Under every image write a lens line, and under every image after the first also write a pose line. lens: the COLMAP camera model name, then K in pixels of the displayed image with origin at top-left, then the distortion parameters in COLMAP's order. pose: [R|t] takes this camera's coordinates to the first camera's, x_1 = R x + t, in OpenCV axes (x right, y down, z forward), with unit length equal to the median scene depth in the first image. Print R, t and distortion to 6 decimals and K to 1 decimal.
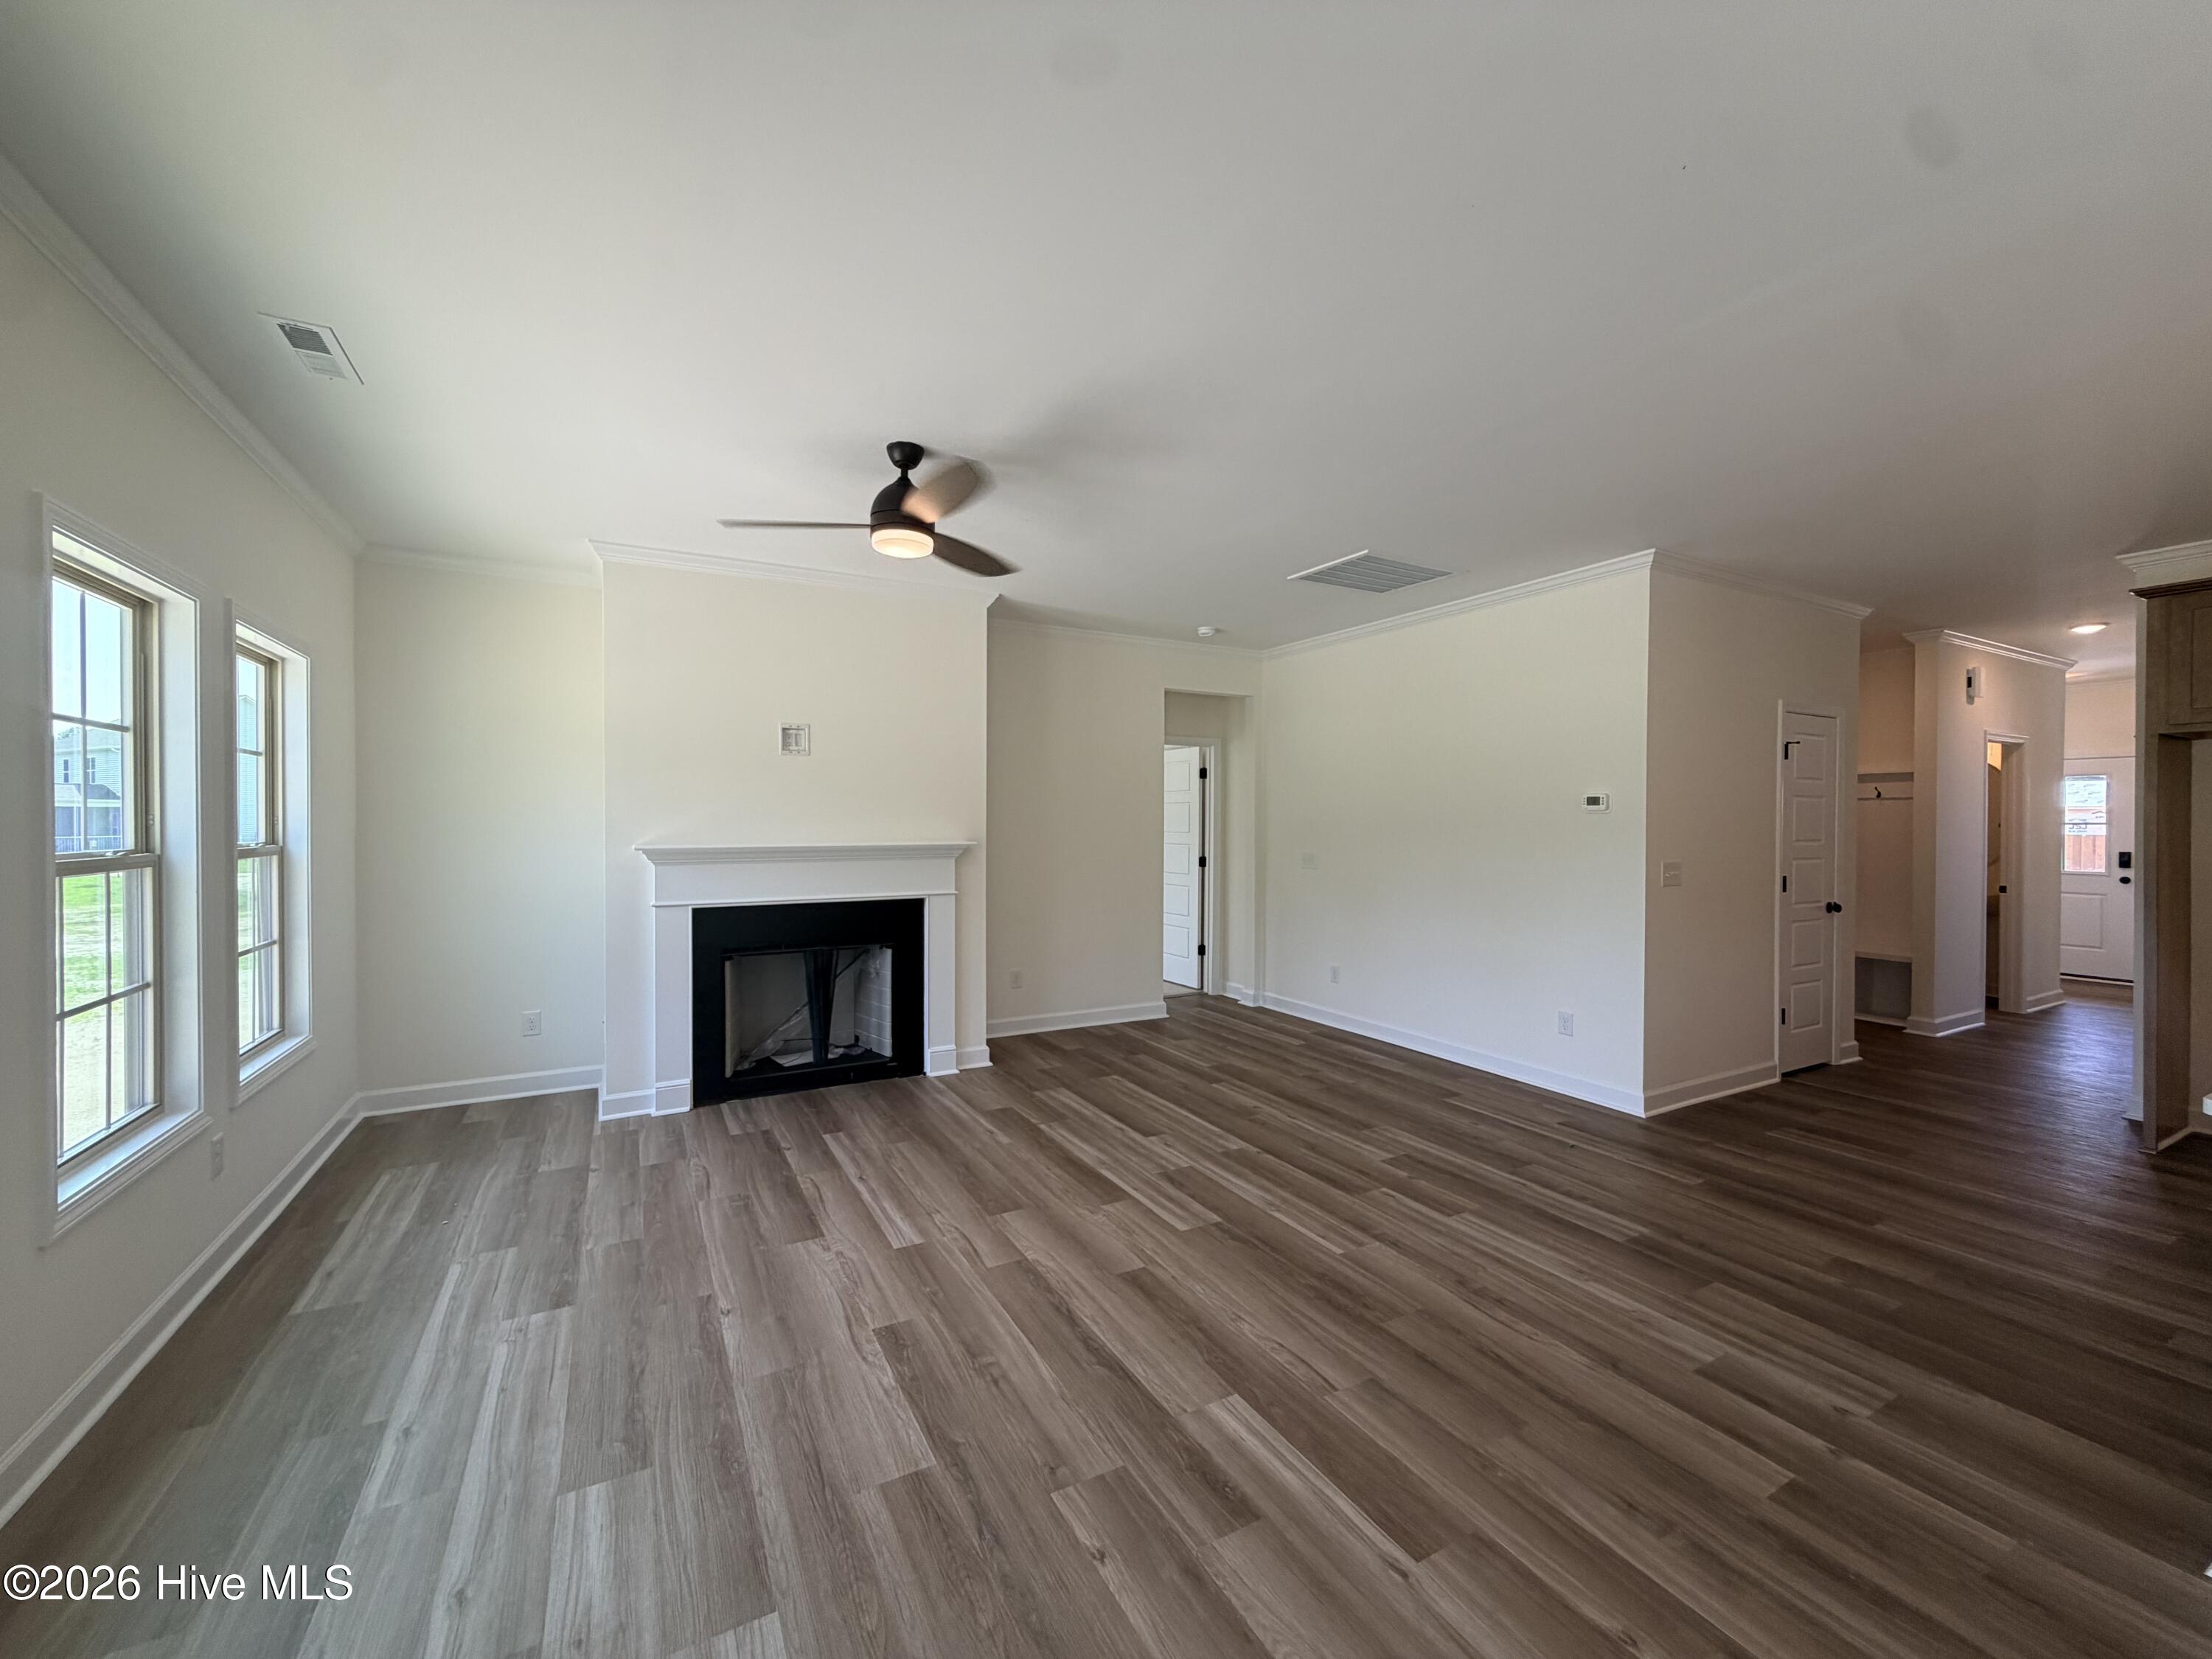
lens RADIAL K [[888.6, 0, 1106.0], [0, 888.6, 829.5], [0, 0, 1]] dist [-0.000514, -0.000057]
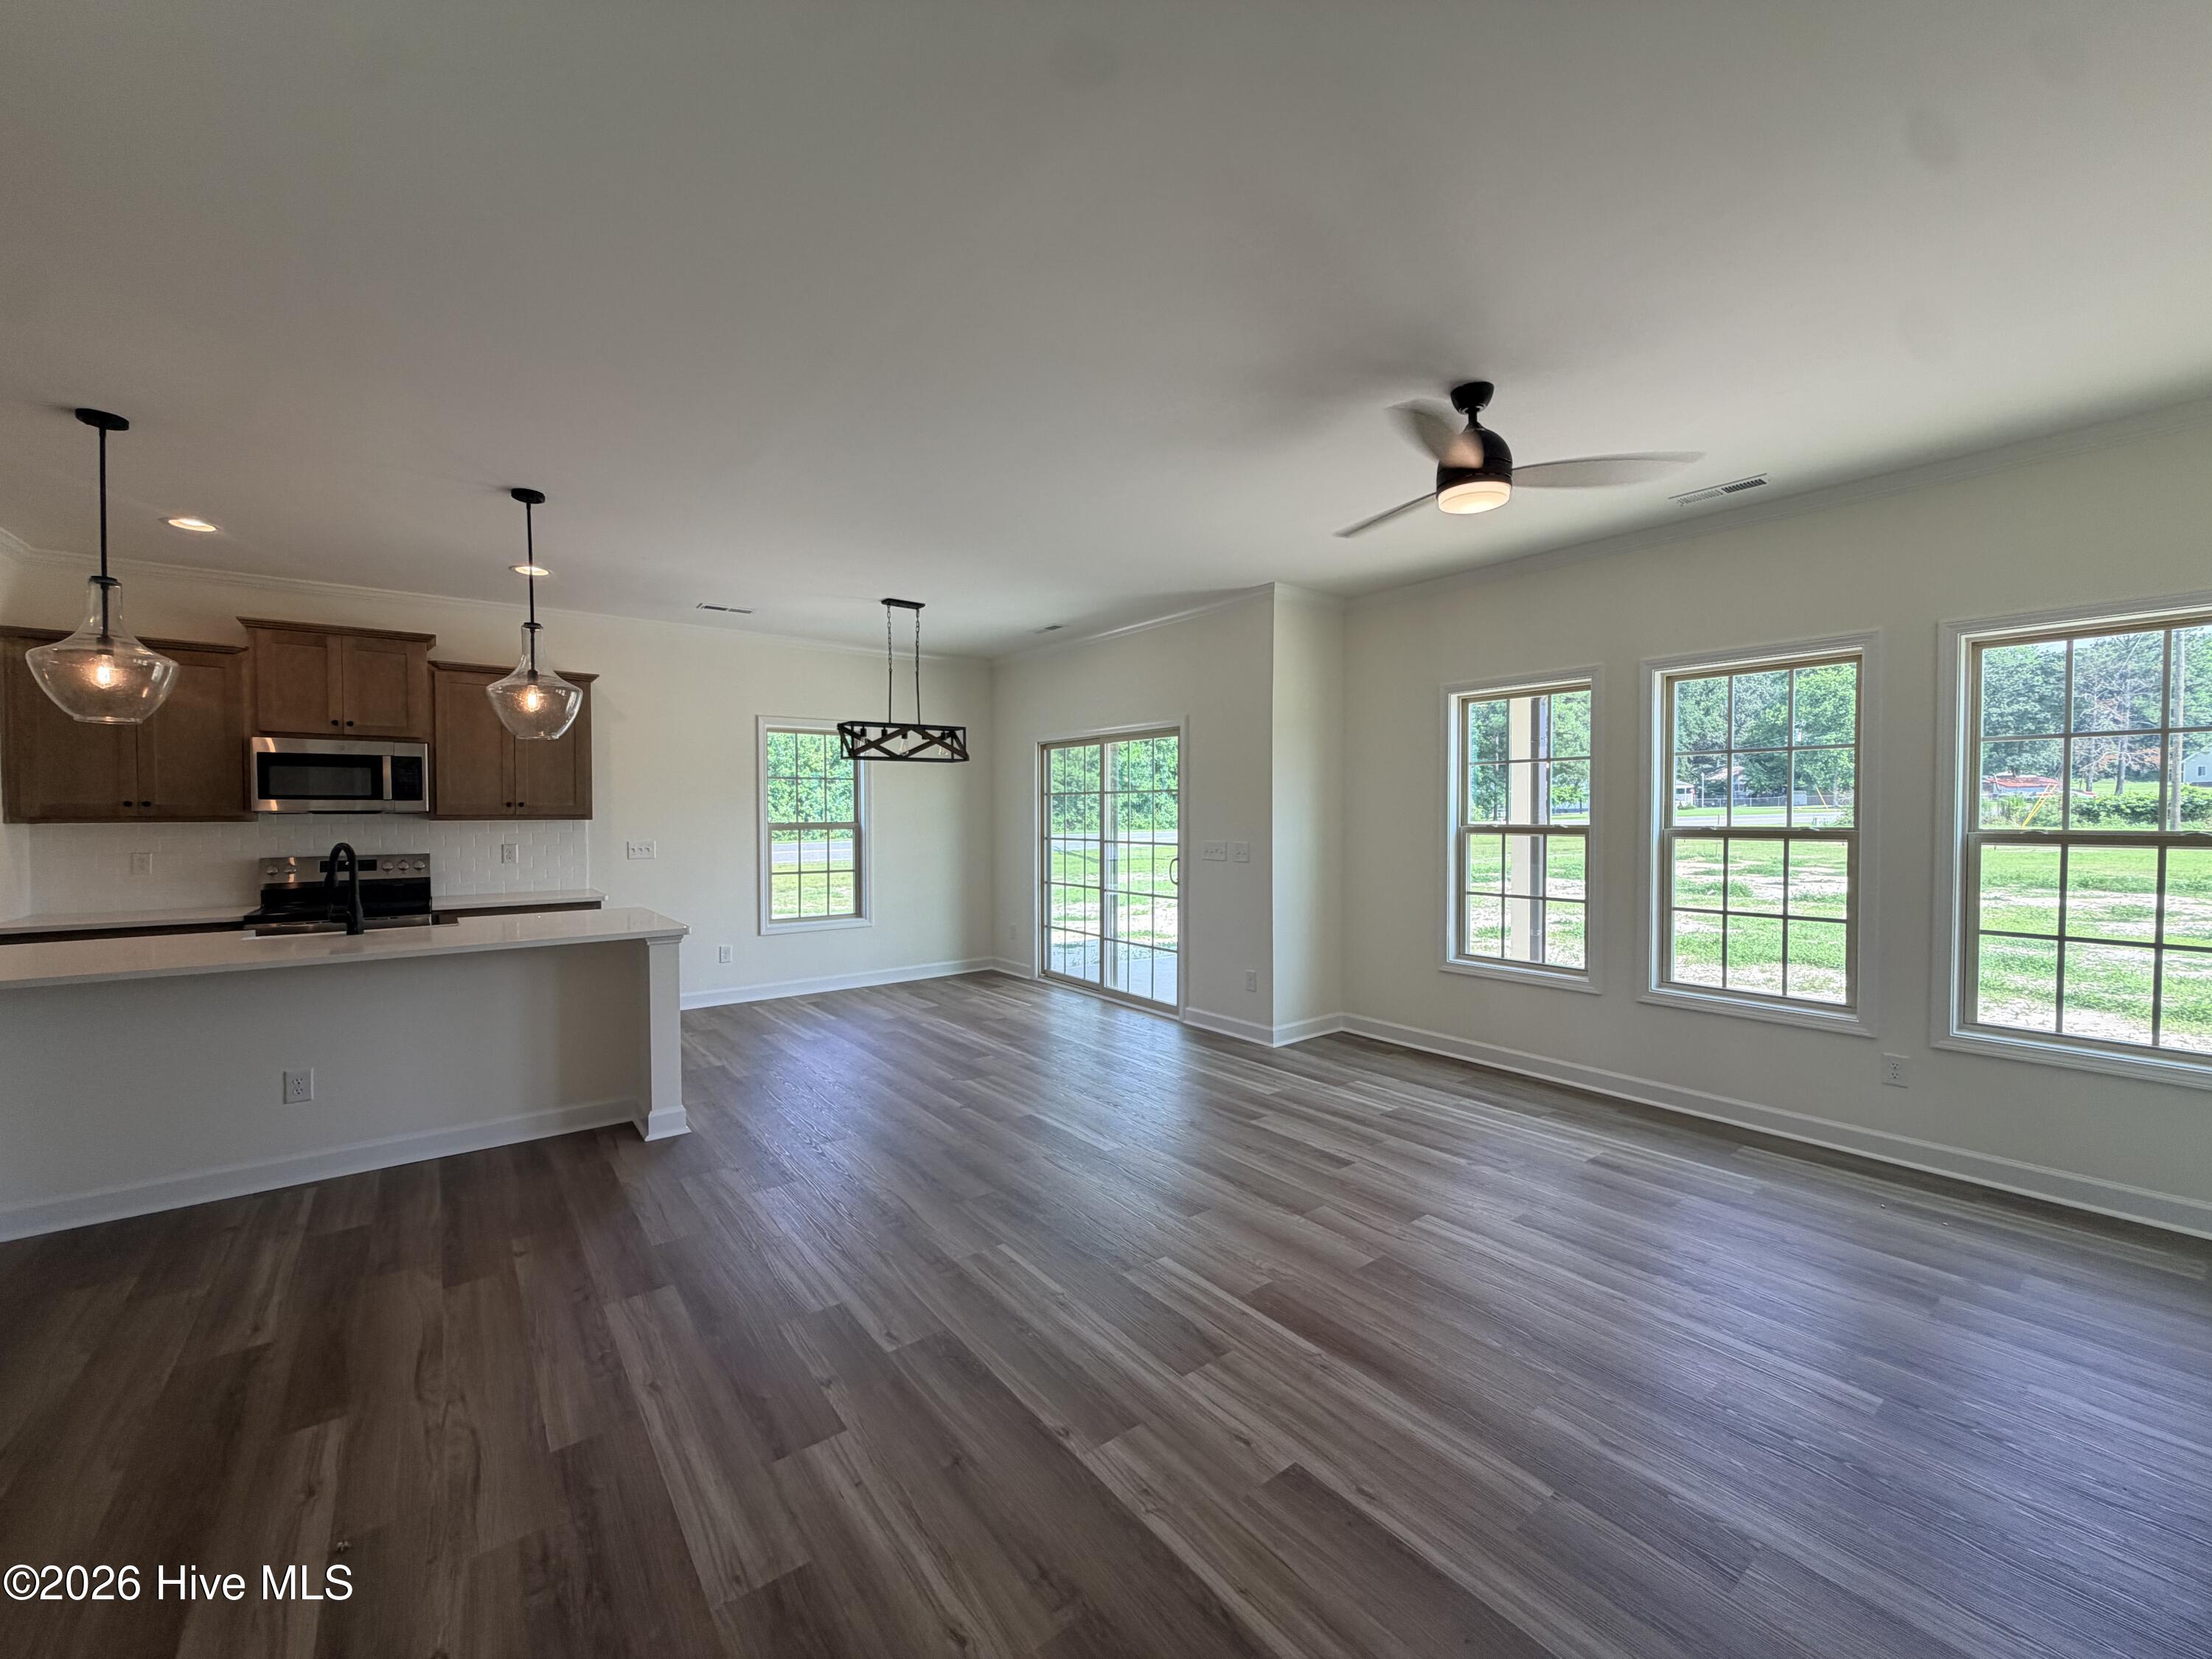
lens RADIAL K [[888.6, 0, 1106.0], [0, 888.6, 829.5], [0, 0, 1]] dist [-0.000514, -0.000057]
pose [[-0.988067, 0.002988, -0.153994, 0.305258], [-0.001339, 0.999607, 0.027991, -0.010763], [0.154018, 0.027864, -0.987675, 2.015566]]
